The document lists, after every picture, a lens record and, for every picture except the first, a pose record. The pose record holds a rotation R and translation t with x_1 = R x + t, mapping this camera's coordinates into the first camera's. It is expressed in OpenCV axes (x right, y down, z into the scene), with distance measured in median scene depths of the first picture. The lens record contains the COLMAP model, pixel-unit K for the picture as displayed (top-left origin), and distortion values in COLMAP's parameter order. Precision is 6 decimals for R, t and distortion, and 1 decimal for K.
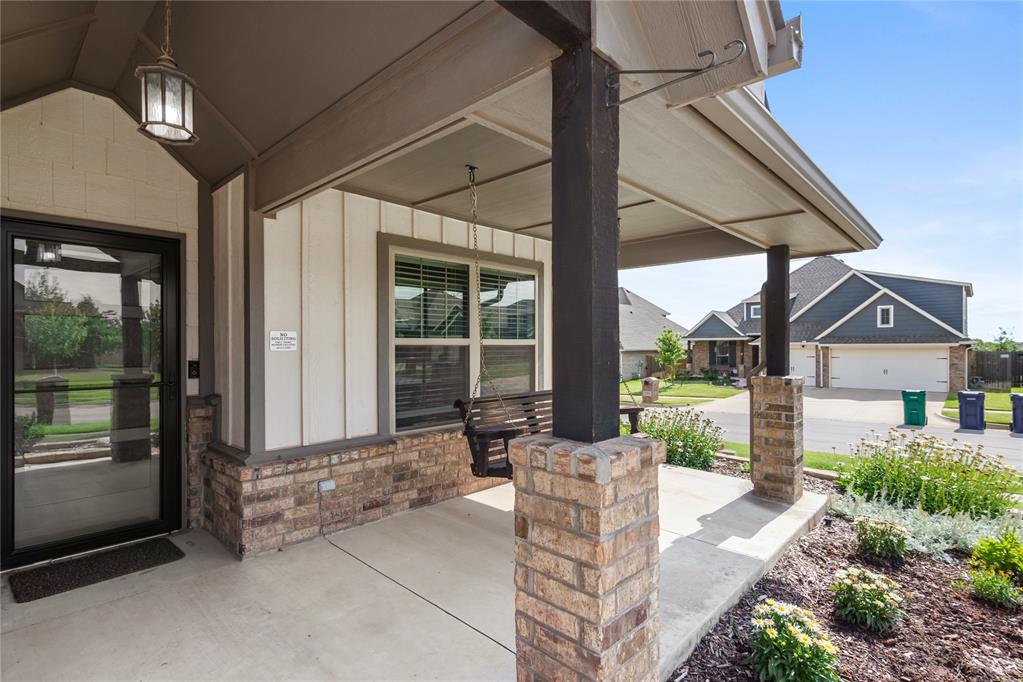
lens RADIAL K [[487.9, 0, 510.6], [0, 487.9, 339.4], [0, 0, 1]] dist [0.000655, 0.000253]
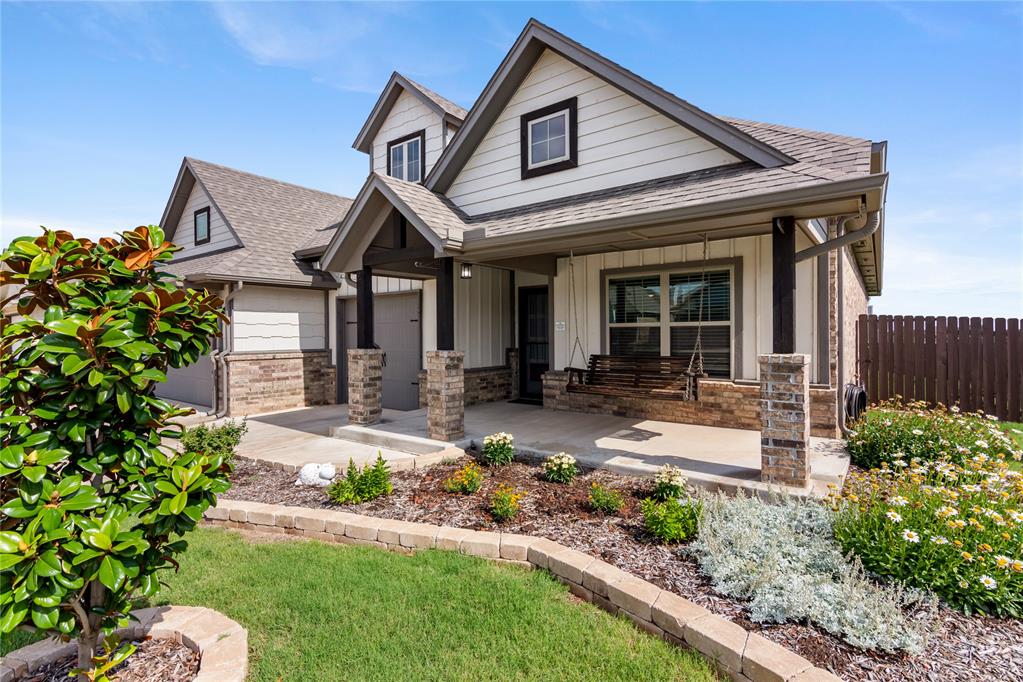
lens RADIAL K [[487.9, 0, 510.6], [0, 487.9, 339.4], [0, 0, 1]] dist [0.000655, 0.000253]
pose [[0.109697, 0.014522, -0.993859, 1.586809], [0.020563, 0.999646, 0.016876, 0.018960], [0.993752, -0.022288, 0.109360, 0.410827]]
